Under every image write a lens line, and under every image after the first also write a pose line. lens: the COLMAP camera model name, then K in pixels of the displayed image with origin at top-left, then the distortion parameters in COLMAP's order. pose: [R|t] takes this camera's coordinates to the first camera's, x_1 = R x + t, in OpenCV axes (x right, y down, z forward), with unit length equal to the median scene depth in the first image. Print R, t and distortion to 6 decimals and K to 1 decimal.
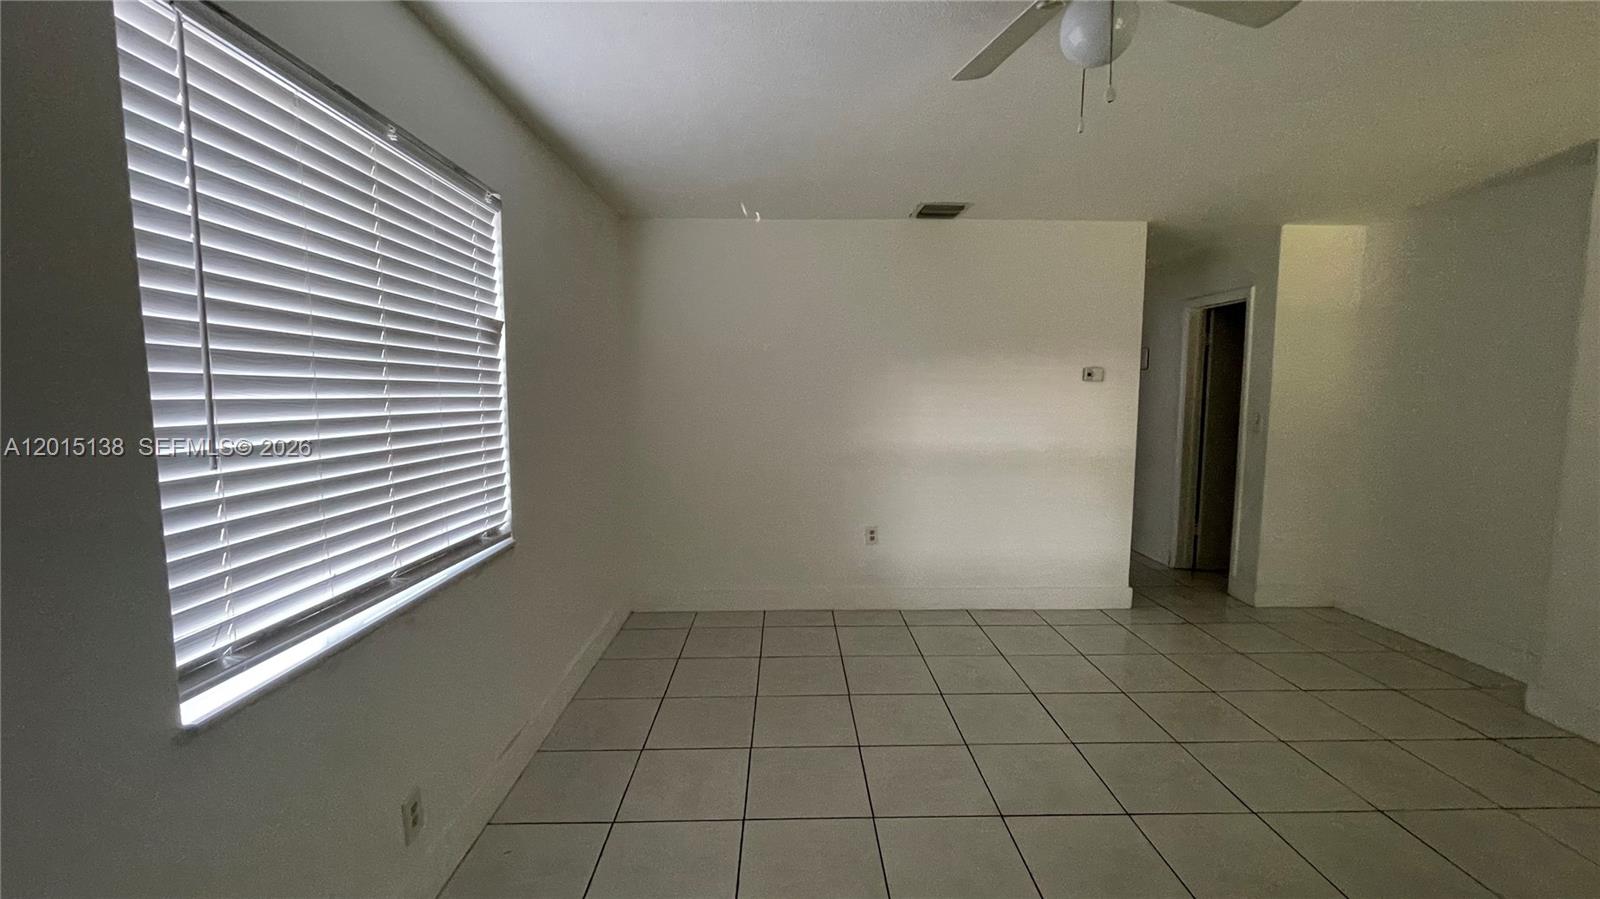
lens RADIAL K [[647.1, 0, 797.1], [0, 647.1, 448.2], [0, 0, 1]] dist [0.001140, -0.000074]
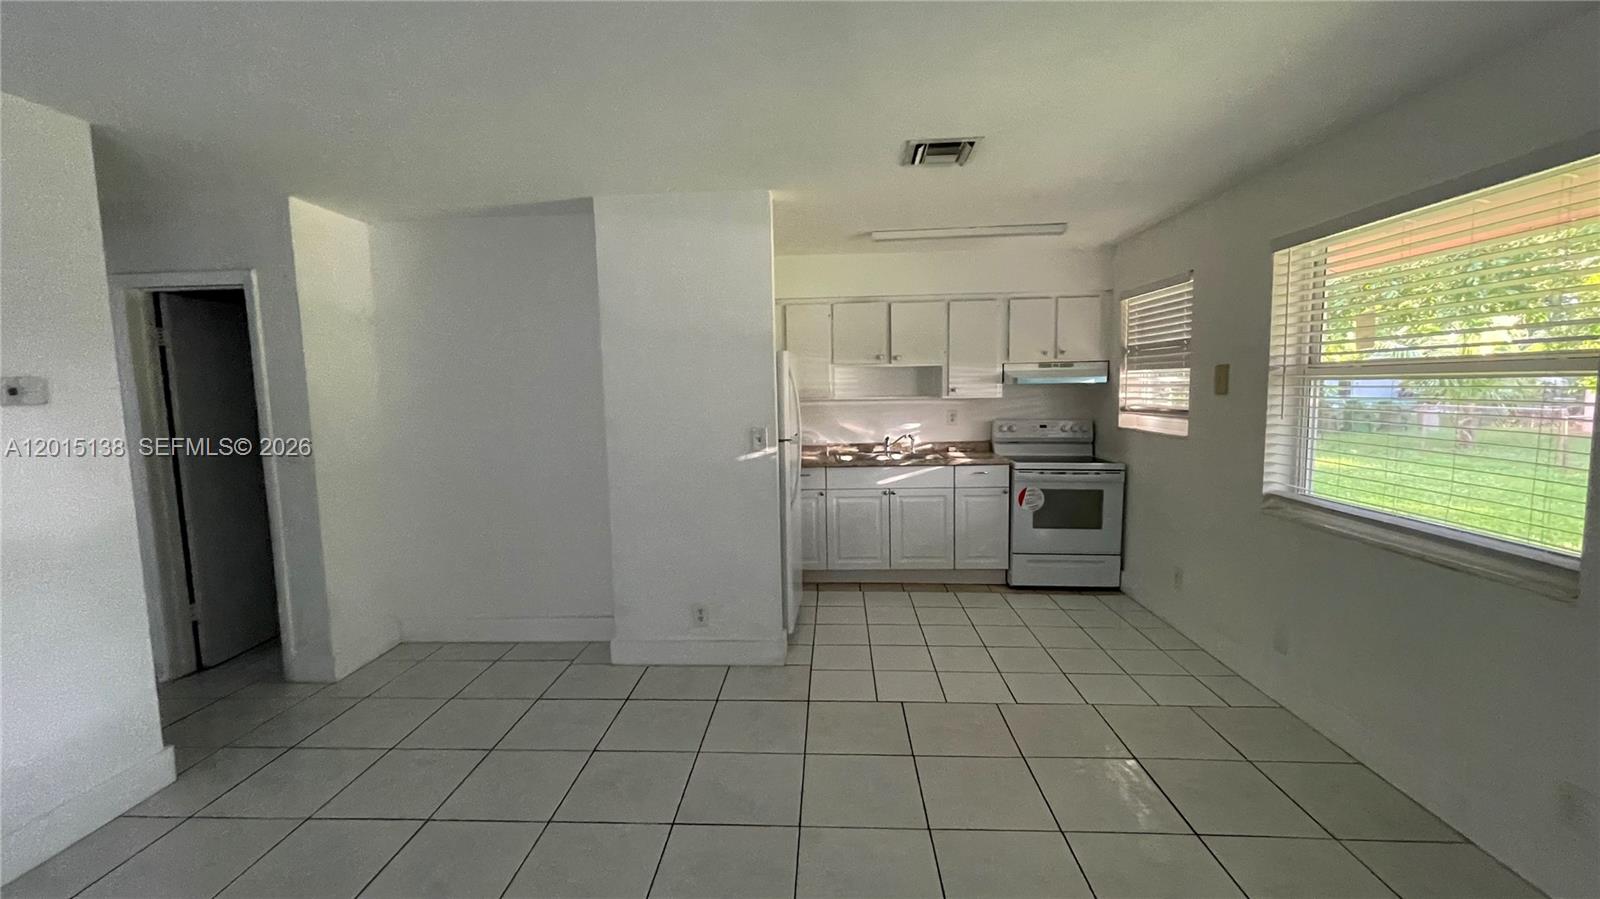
lens RADIAL K [[647.1, 0, 797.1], [0, 647.1, 448.2], [0, 0, 1]] dist [0.001140, -0.000074]
pose [[0.068415, -0.101619, 0.992468, -0.008930], [0.116368, 0.988821, 0.093224, -0.045220], [-0.990847, 0.109114, 0.079475, 0.352599]]
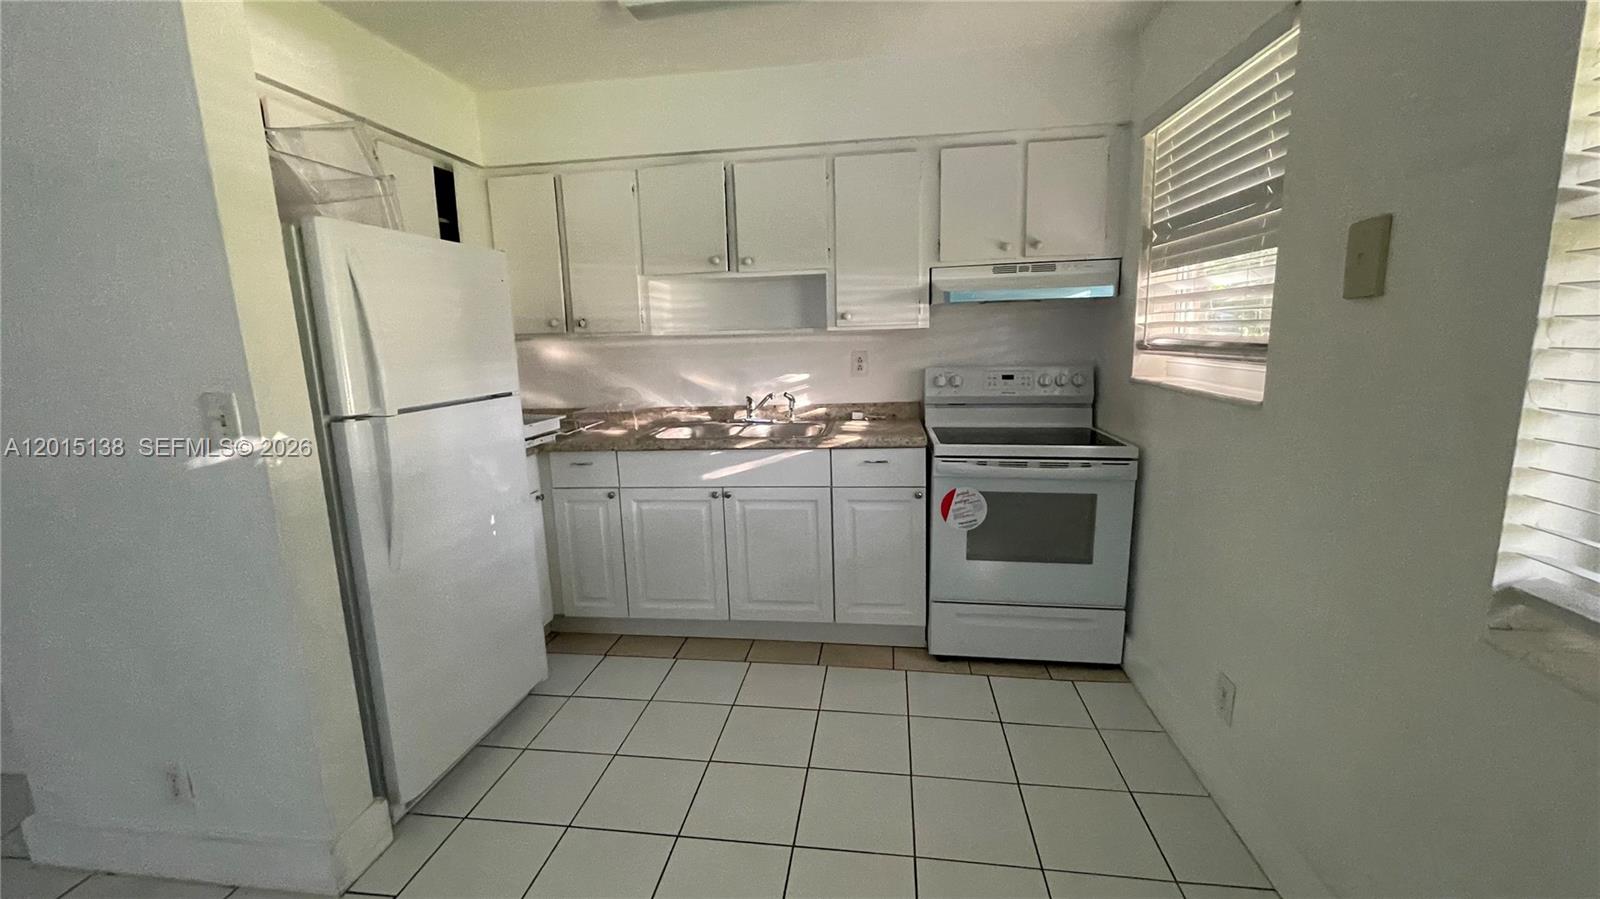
lens RADIAL K [[643.4, 0, 800.0], [0, 643.4, 449.5], [0, 0, 1]] dist [0.000247, -0.000041]
pose [[0.145632, -0.184979, 0.971892, 0.488782], [0.128099, 0.977621, 0.166874, 0.010783], [-0.981011, 0.100196, 0.166069, 0.102582]]
